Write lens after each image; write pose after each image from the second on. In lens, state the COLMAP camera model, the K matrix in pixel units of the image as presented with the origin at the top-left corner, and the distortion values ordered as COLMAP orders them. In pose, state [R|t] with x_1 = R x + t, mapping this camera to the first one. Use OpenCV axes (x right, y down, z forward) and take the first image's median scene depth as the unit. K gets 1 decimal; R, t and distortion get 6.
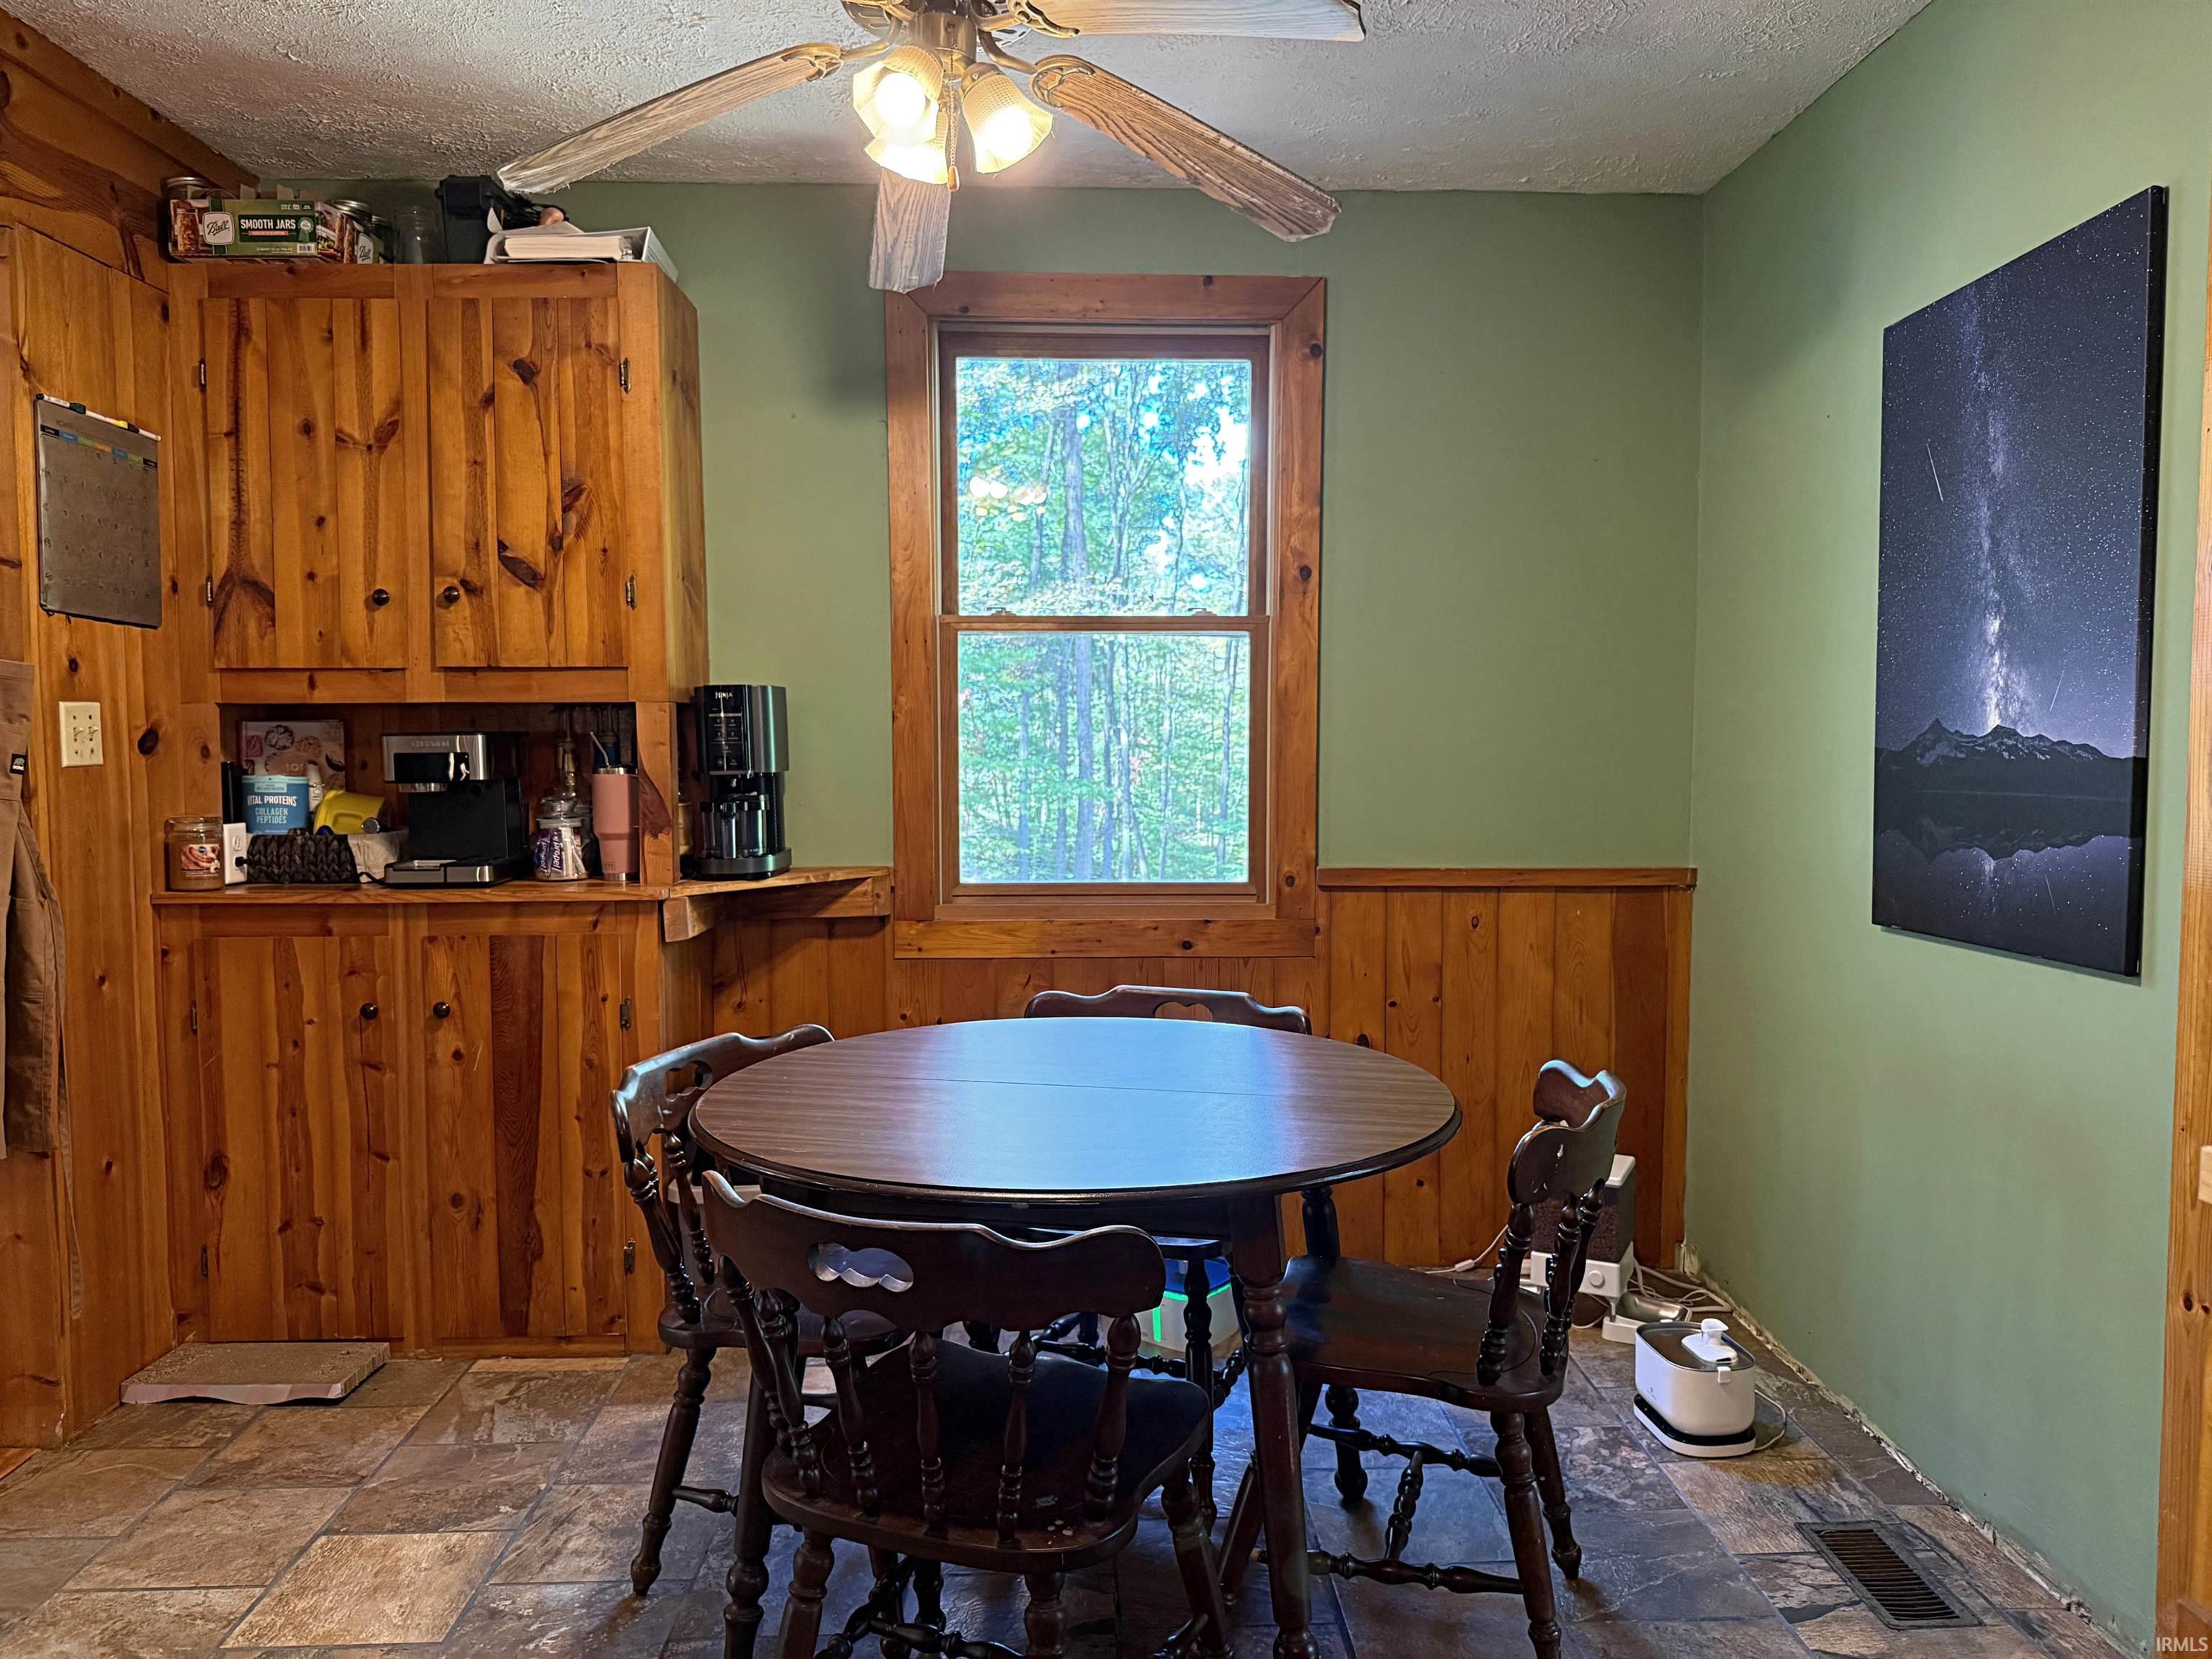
lens RADIAL K [[1539.8, 0, 1107.7], [0, 1539.8, 841.0], [0, 0, 1]] dist [0.063116, -0.085721]
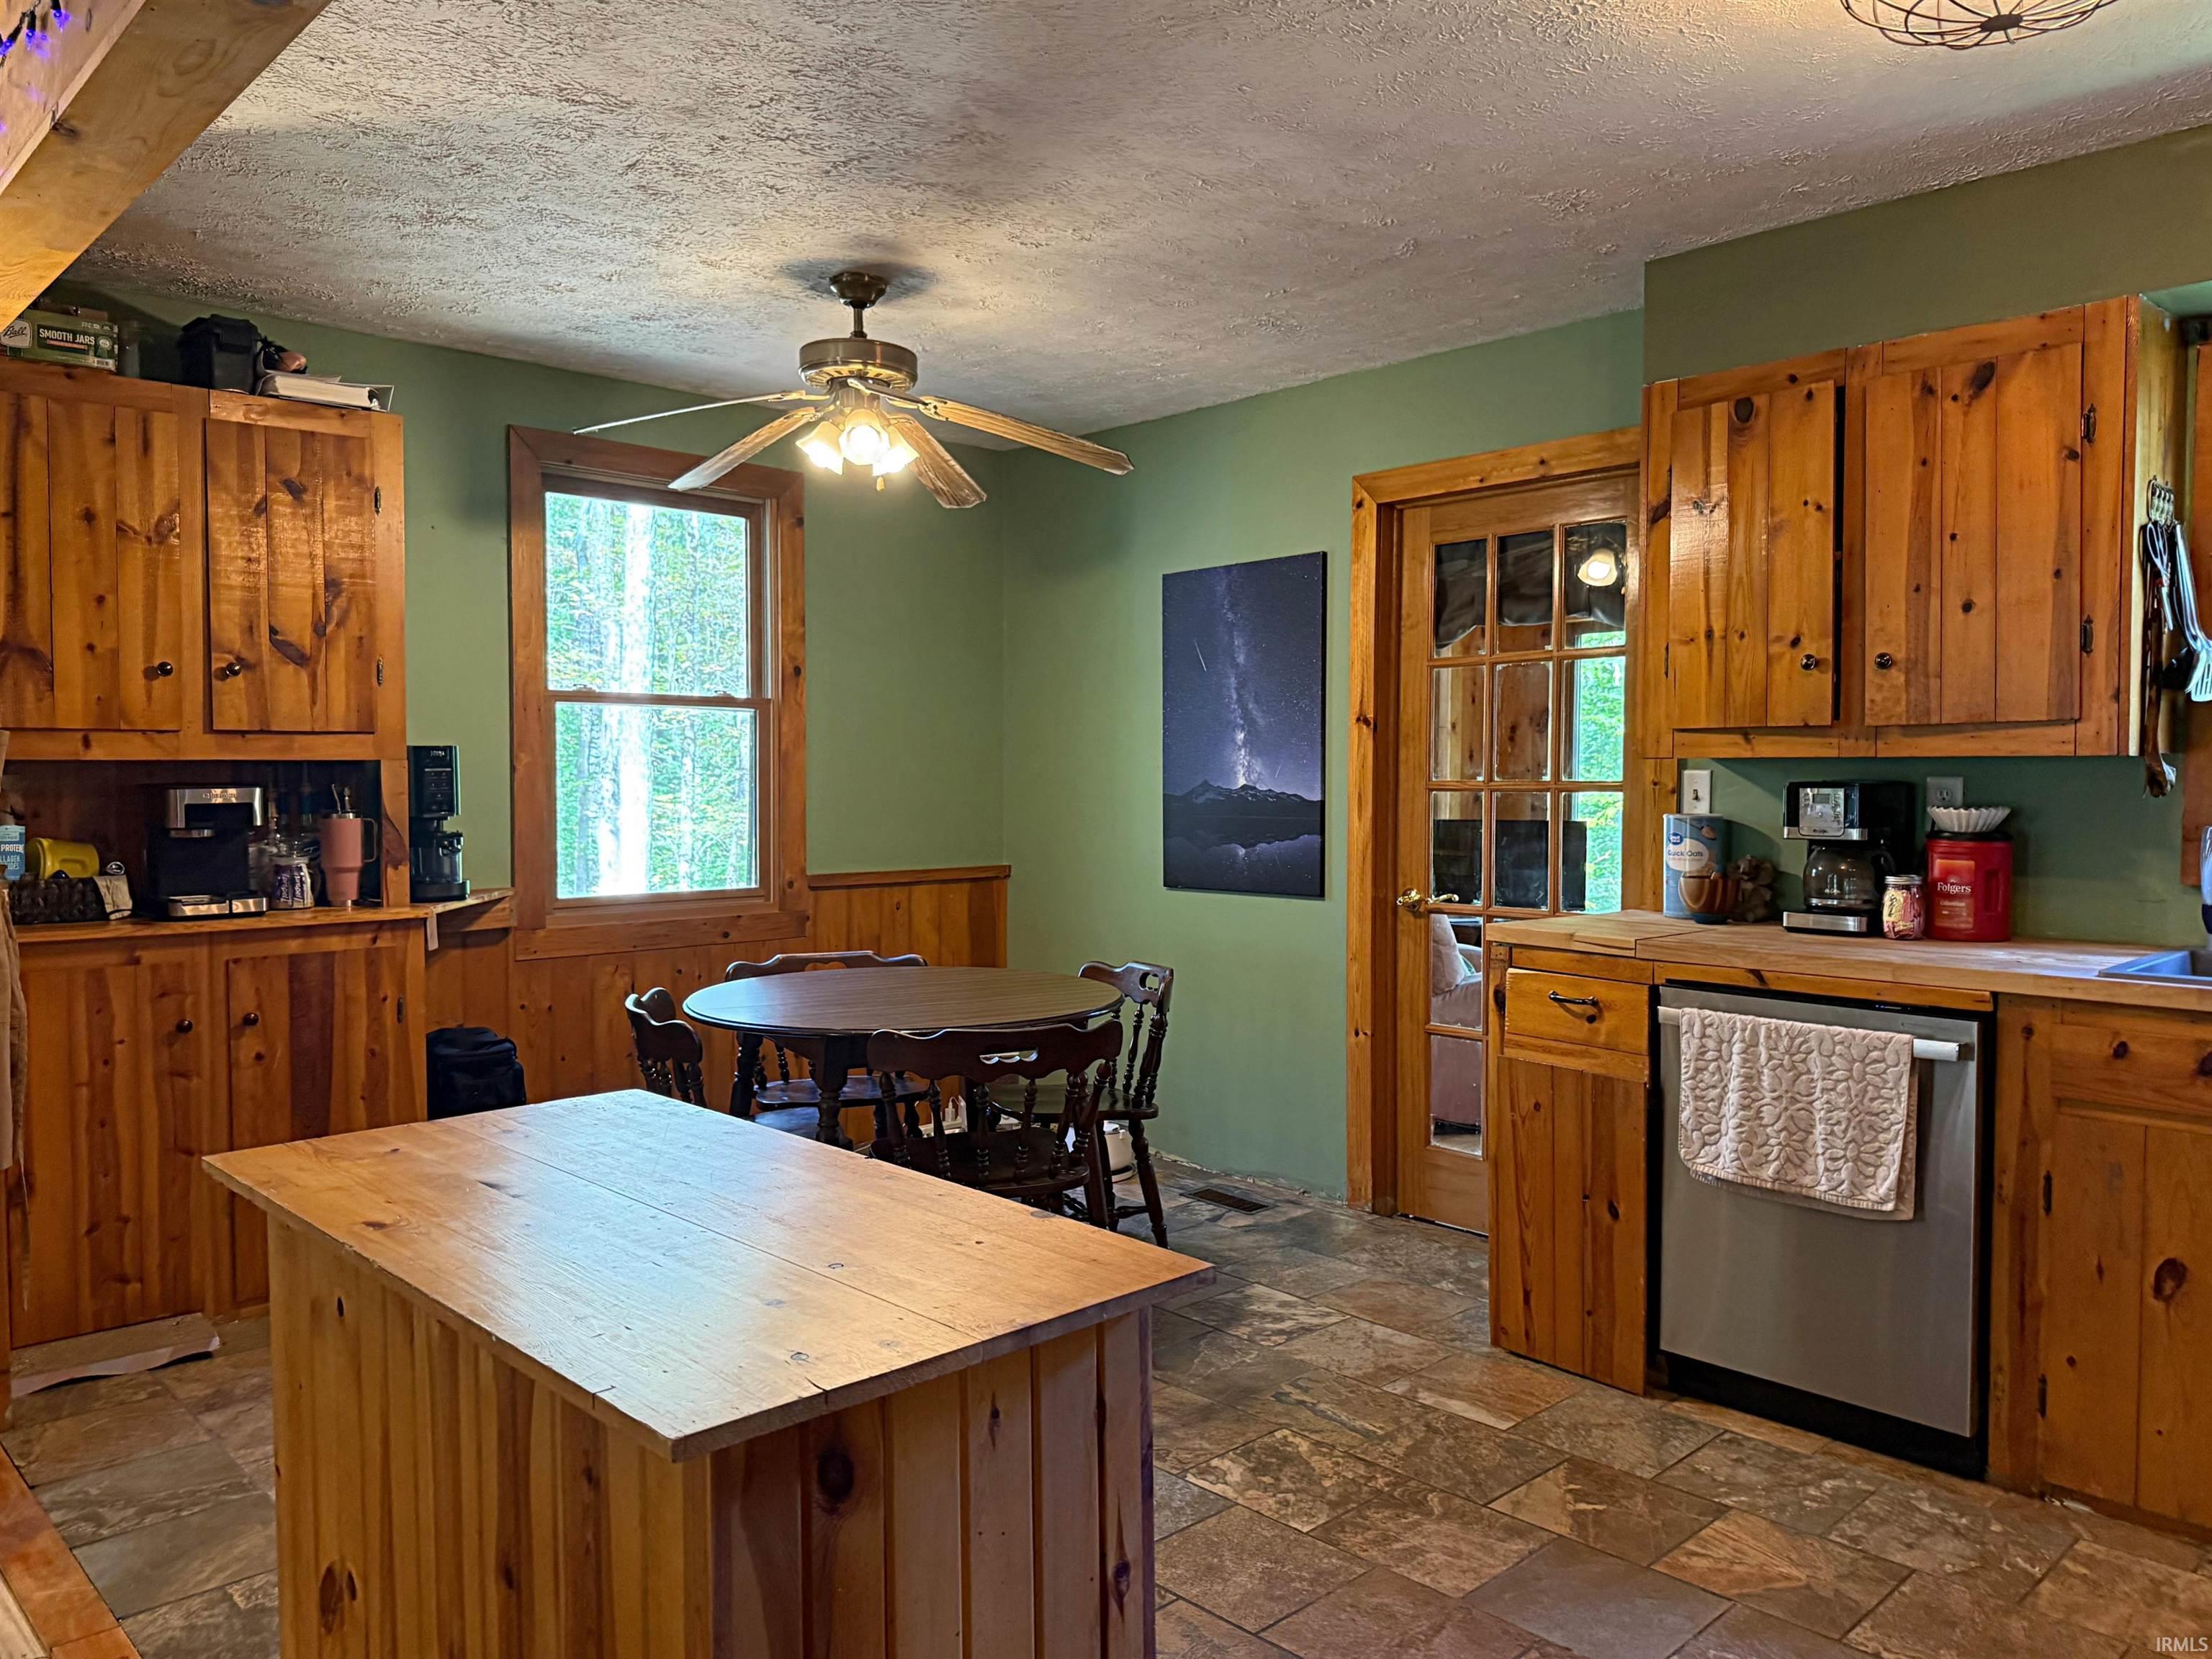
lens RADIAL K [[1611.7, 0, 1114.8], [0, 1611.7, 830.3], [0, 0, 1]] dist [0.019147, -0.029395]
pose [[0.743137, -0.021912, 0.668780, -0.750297], [0.036486, 0.999304, -0.007802, -0.002122], [-0.668144, 0.030199, 0.743419, -0.359204]]
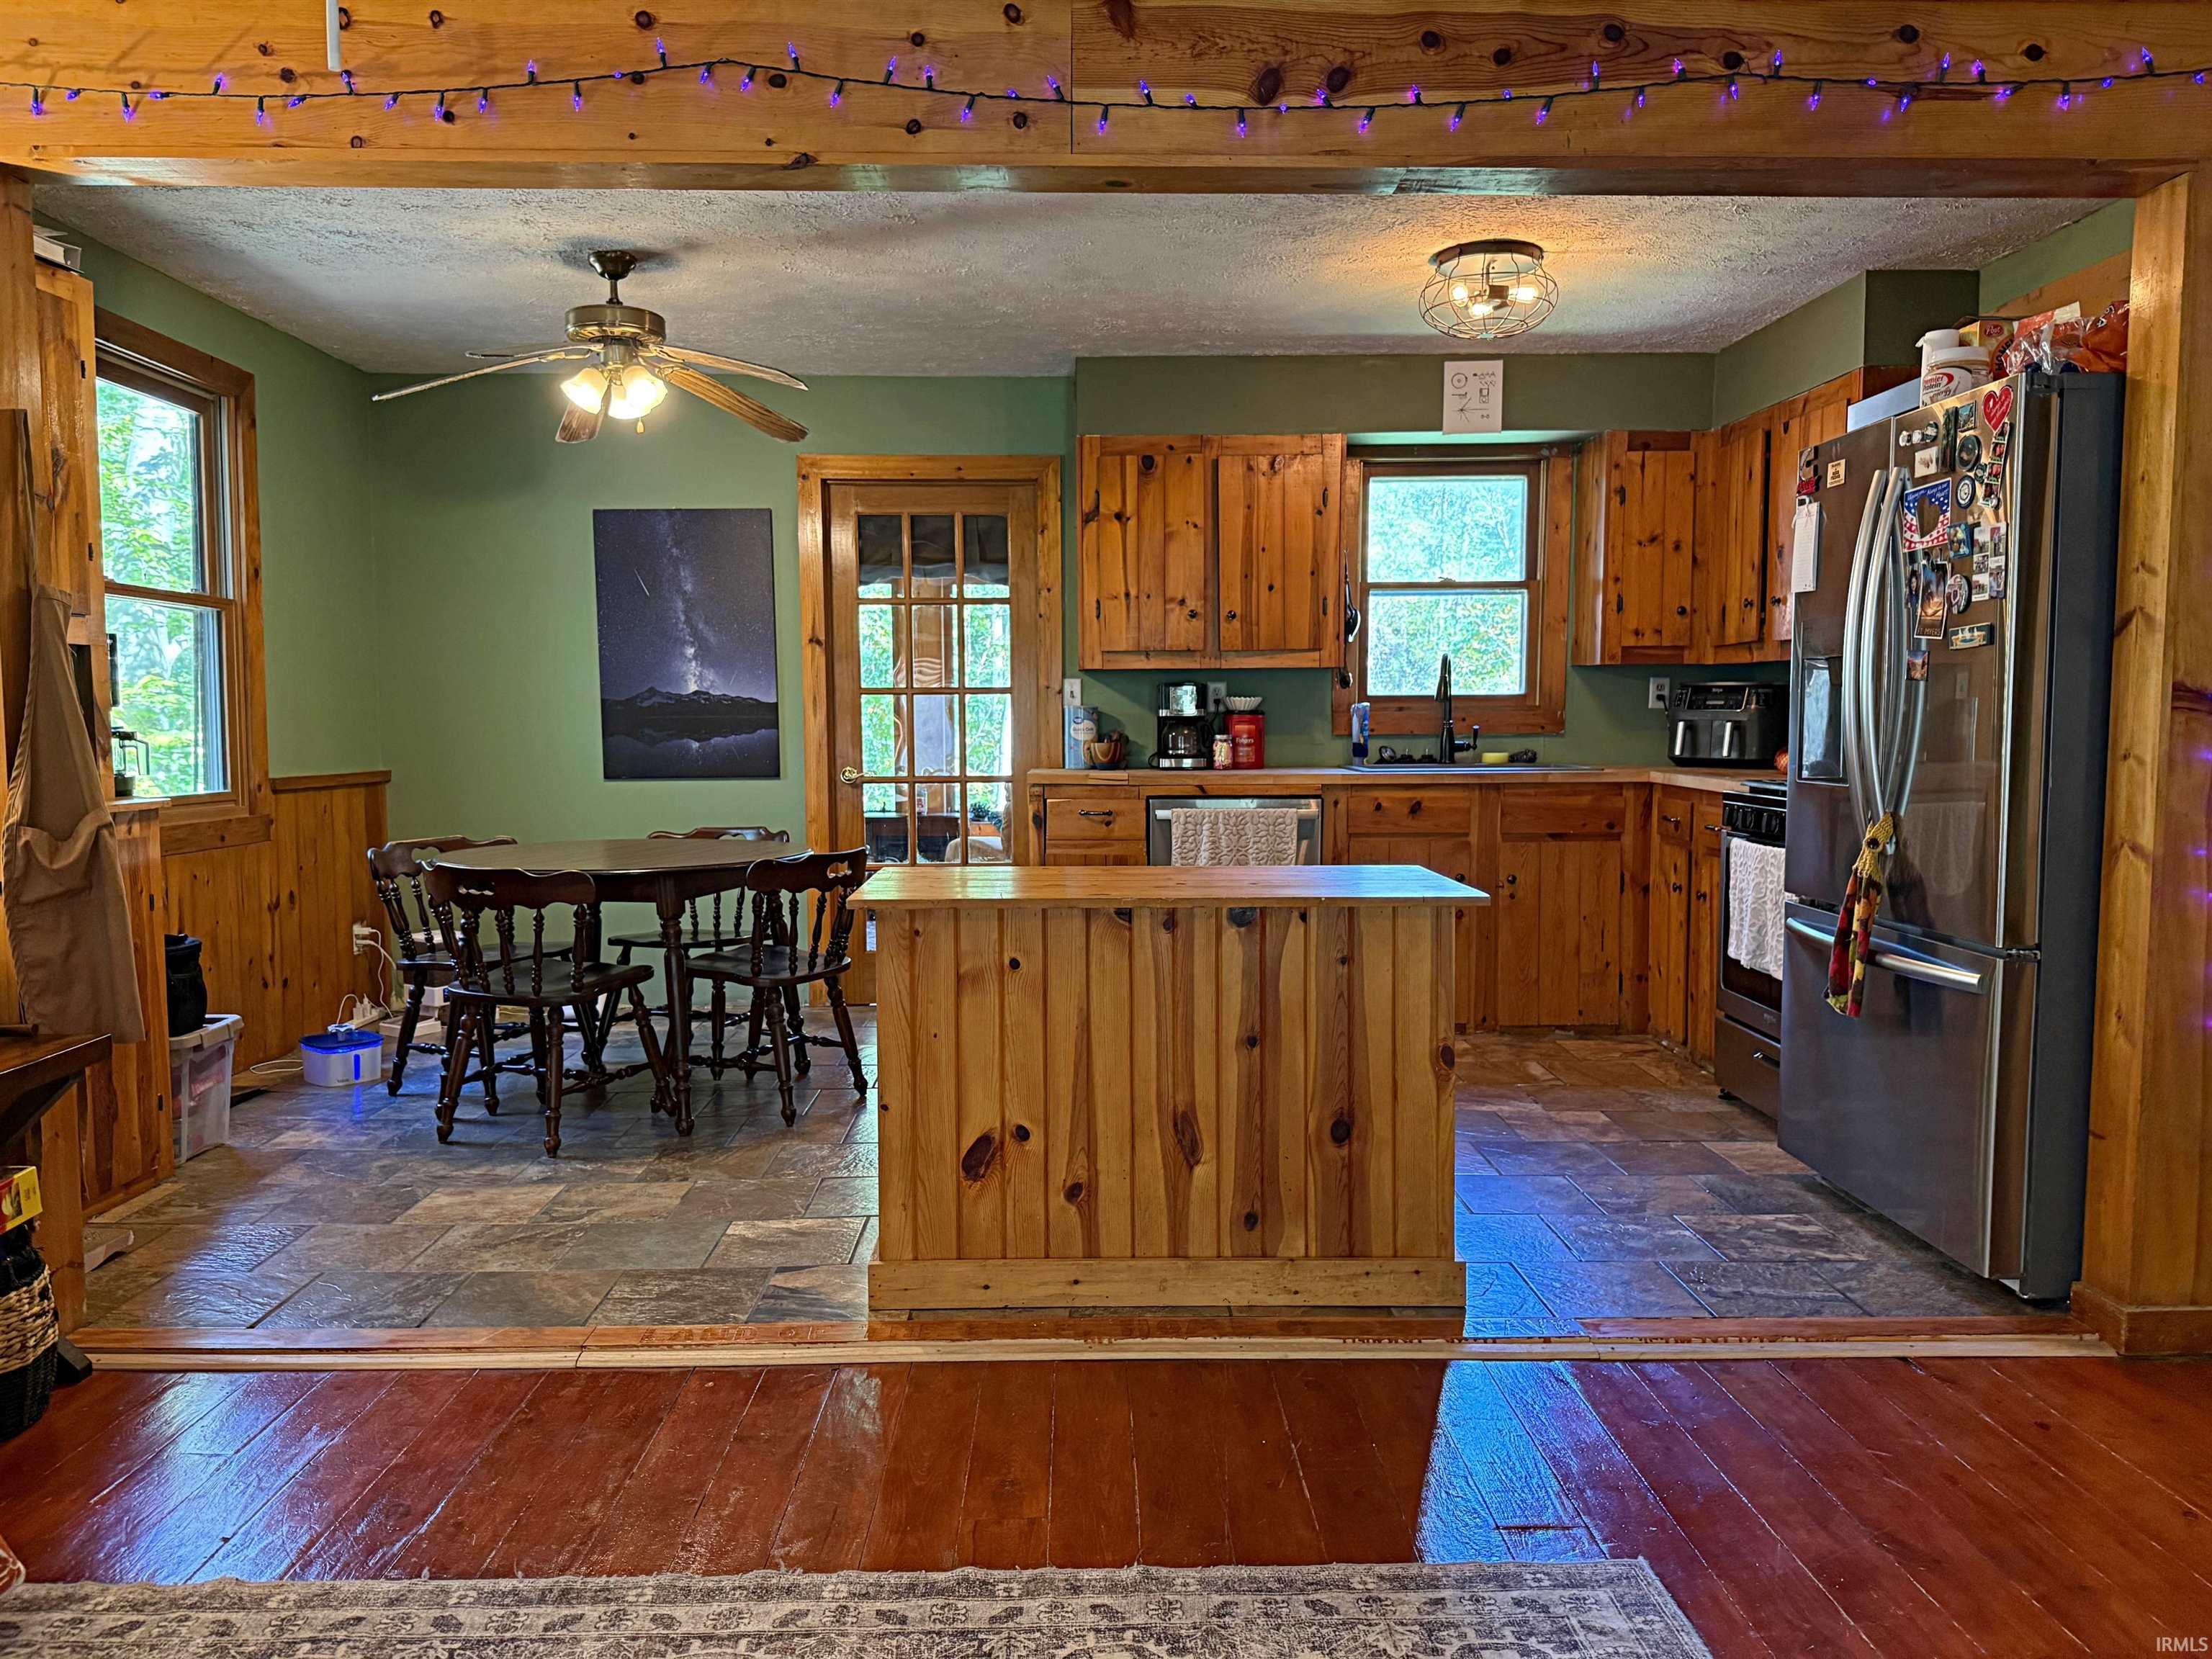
lens RADIAL K [[1539.8, 0, 1096.1], [0, 1539.8, 831.4], [0, 0, 1]] dist [0.063116, -0.085721]
pose [[0.014508, -0.068927, 0.997516, -1.515677], [0.063668, 0.995660, 0.067872, 0.020101], [-0.997866, 0.062526, 0.018834, 0.230867]]
